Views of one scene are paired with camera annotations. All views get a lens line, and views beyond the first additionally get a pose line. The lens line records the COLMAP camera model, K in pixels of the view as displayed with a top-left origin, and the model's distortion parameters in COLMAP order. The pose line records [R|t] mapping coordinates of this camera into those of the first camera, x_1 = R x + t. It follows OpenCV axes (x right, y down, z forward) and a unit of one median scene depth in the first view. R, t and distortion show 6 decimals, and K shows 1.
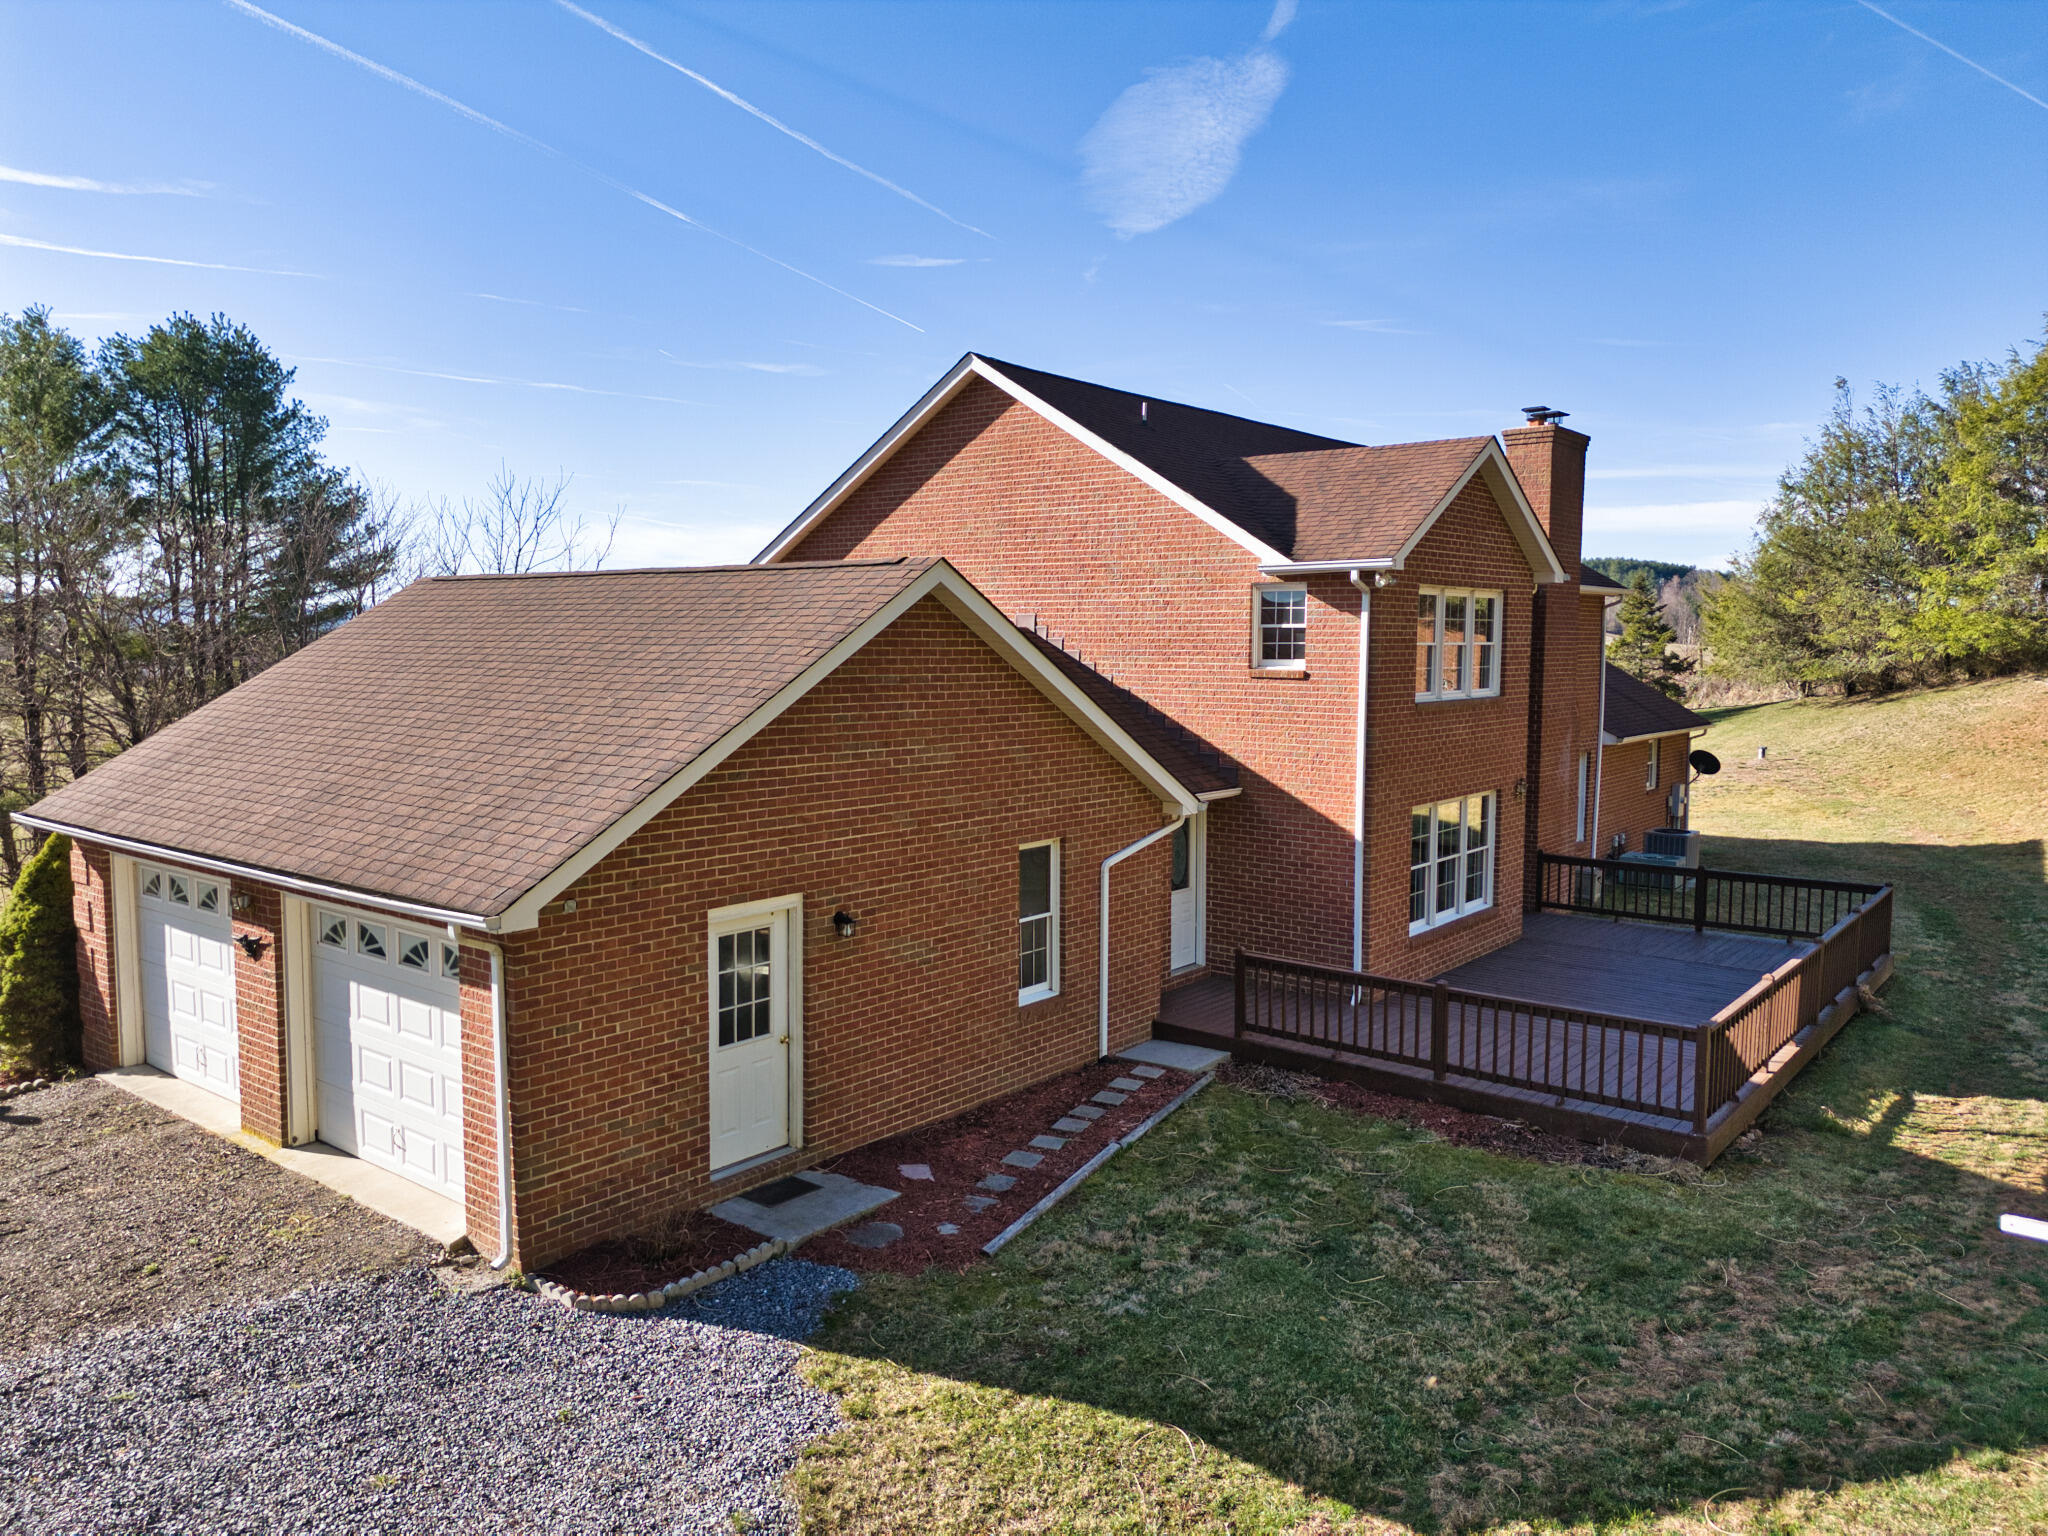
lens RADIAL K [[1428.0, 0, 1022.5], [0, 1428.0, 765.0], [0, 0, 1]] dist [0.064632, -0.052882]
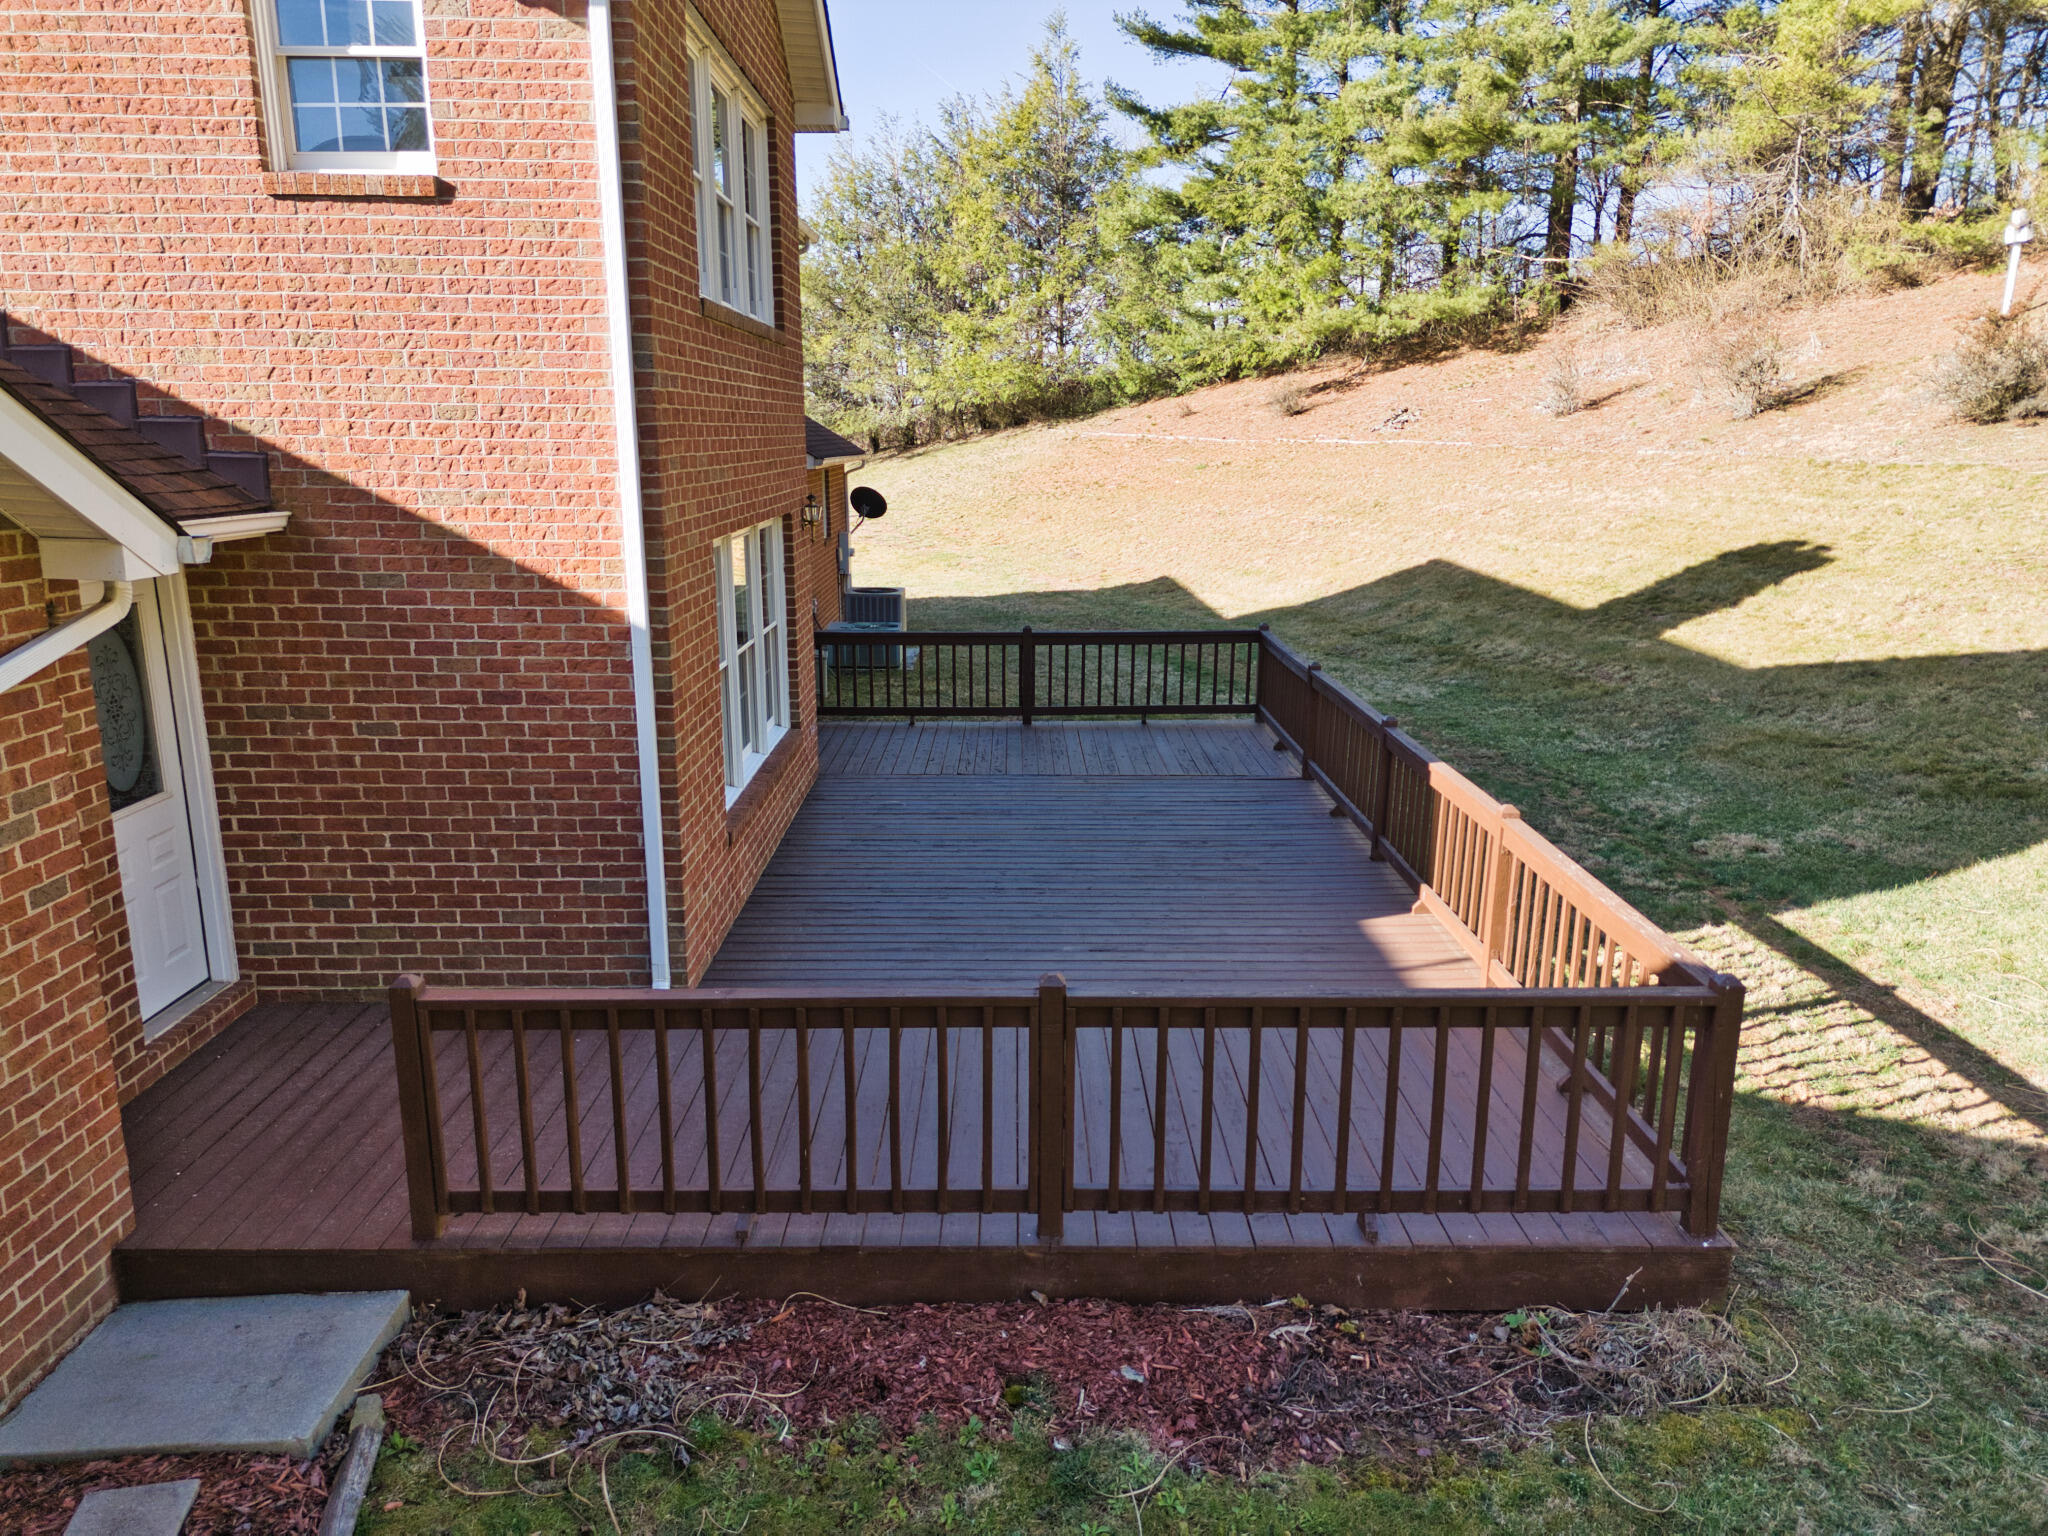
lens RADIAL K [[1428.0, 0, 1022.5], [0, 1428.0, 765.0], [0, 0, 1]] dist [0.064632, -0.052882]
pose [[0.770065, -0.145703, 0.621104, 0.057858], [0.056723, 0.985352, 0.160824, 0.032248], [-0.635439, -0.088614, 0.767050, 0.596171]]
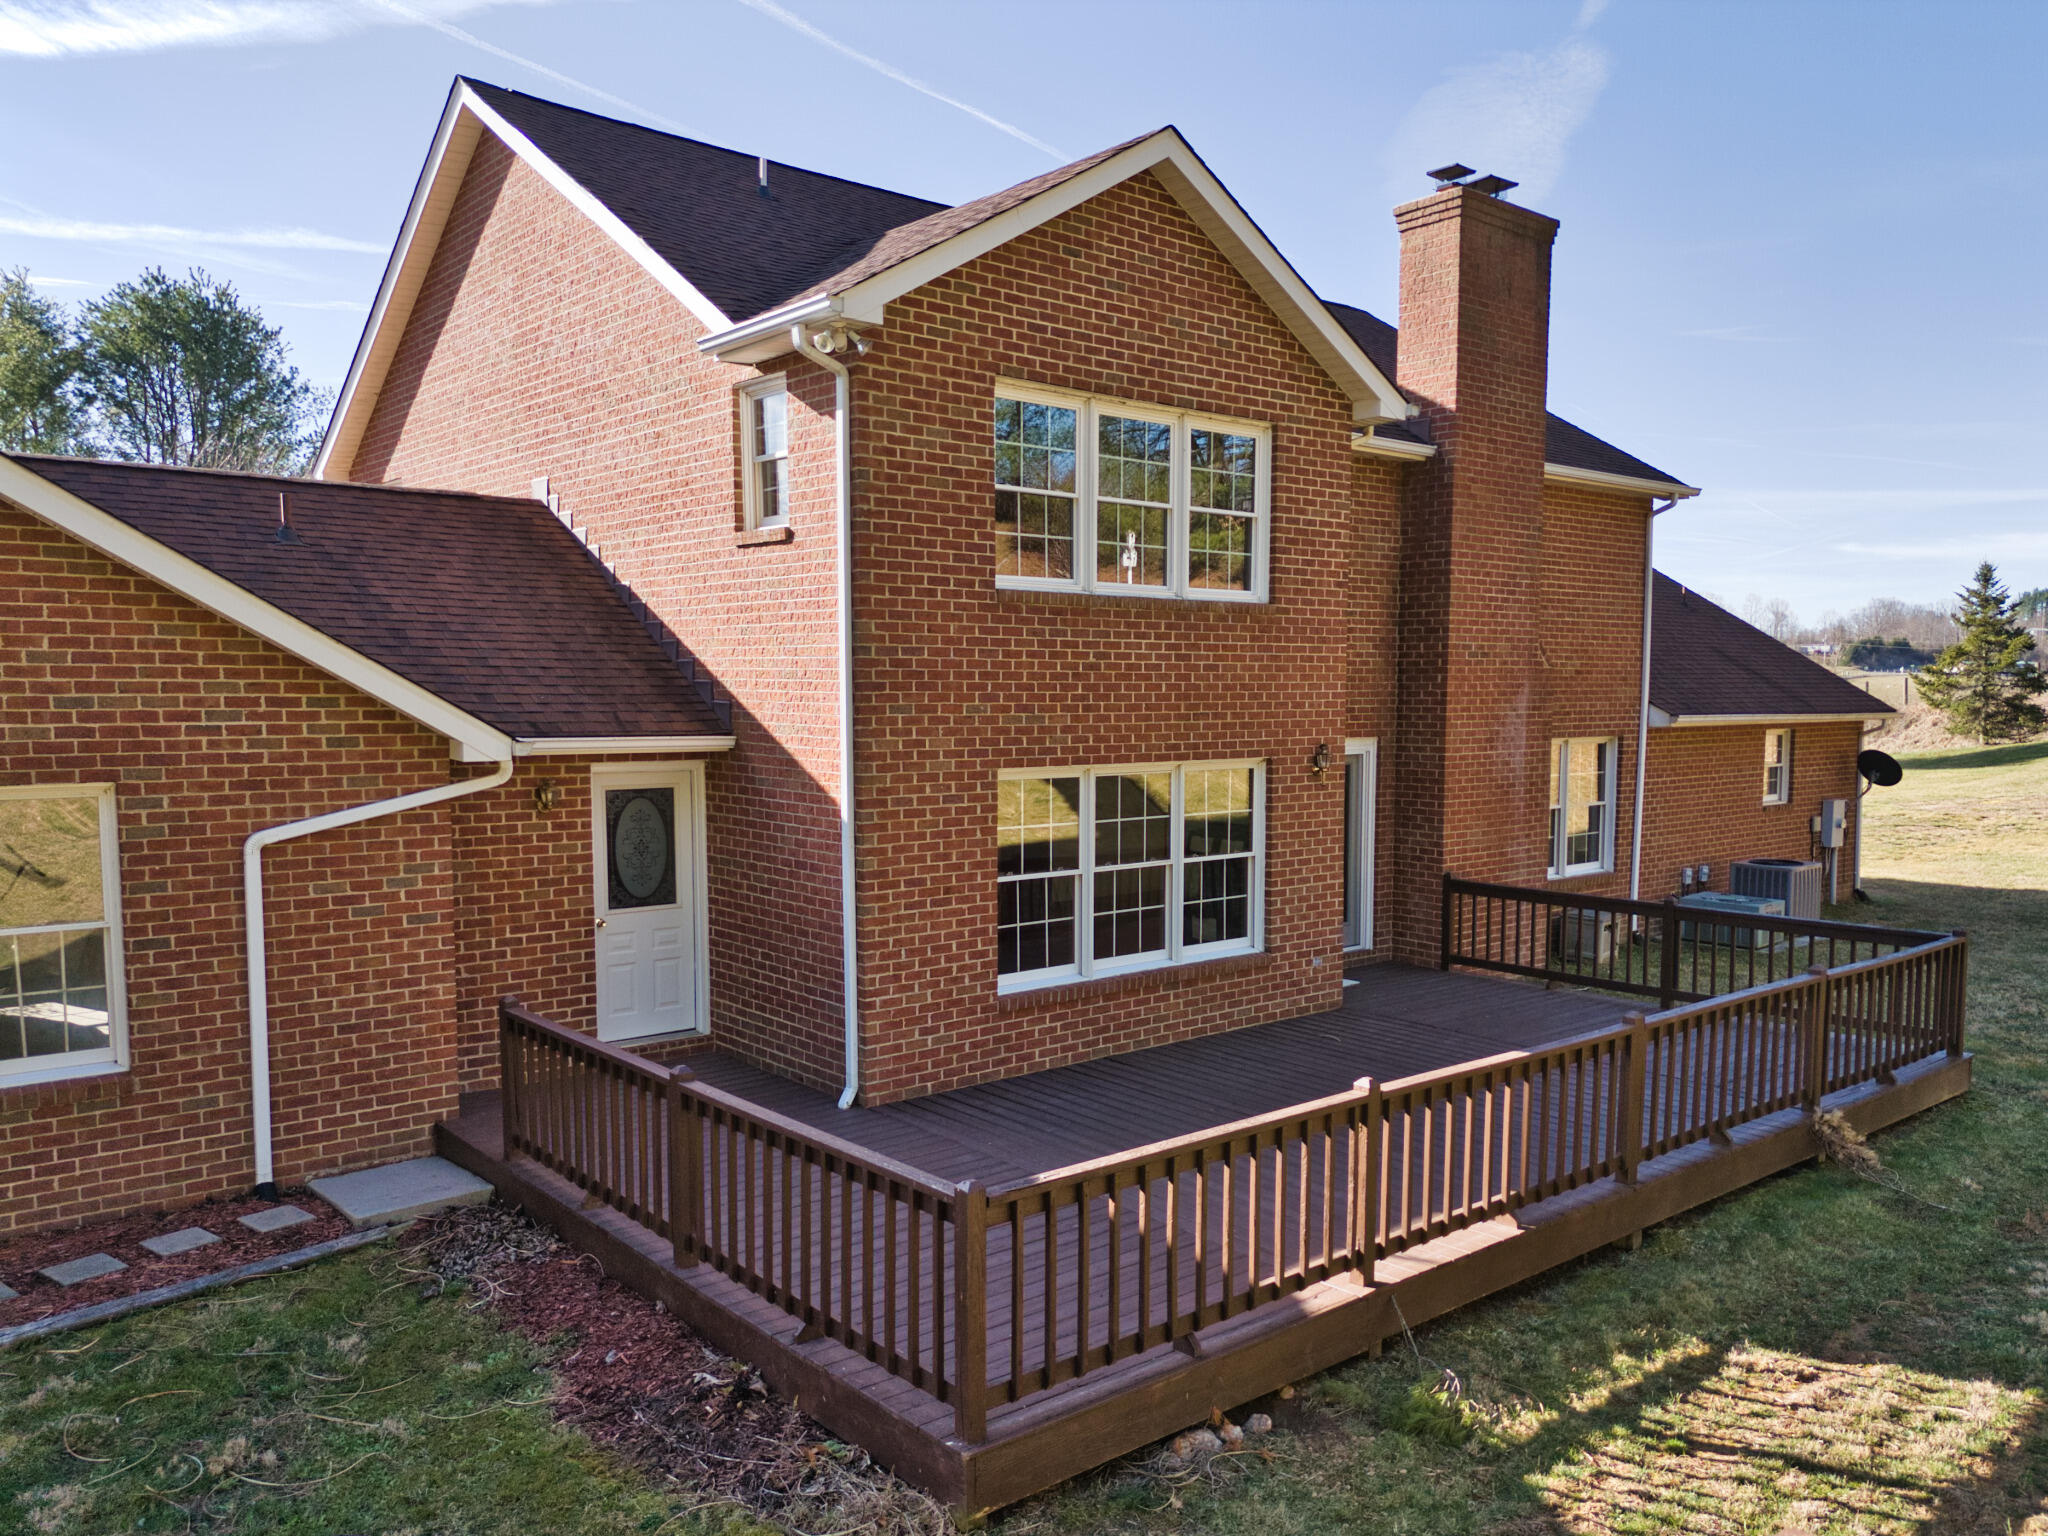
lens RADIAL K [[1545.1, 0, 1094.0], [0, 1545.1, 825.4], [0, 0, 1]] dist [0.074759, -0.058360]
pose [[0.985882, 0.014958, -0.166772, 0.422005], [-0.014735, 0.999888, 0.002574, 0.050734], [0.166792, -0.000080, 0.985992, 0.398161]]
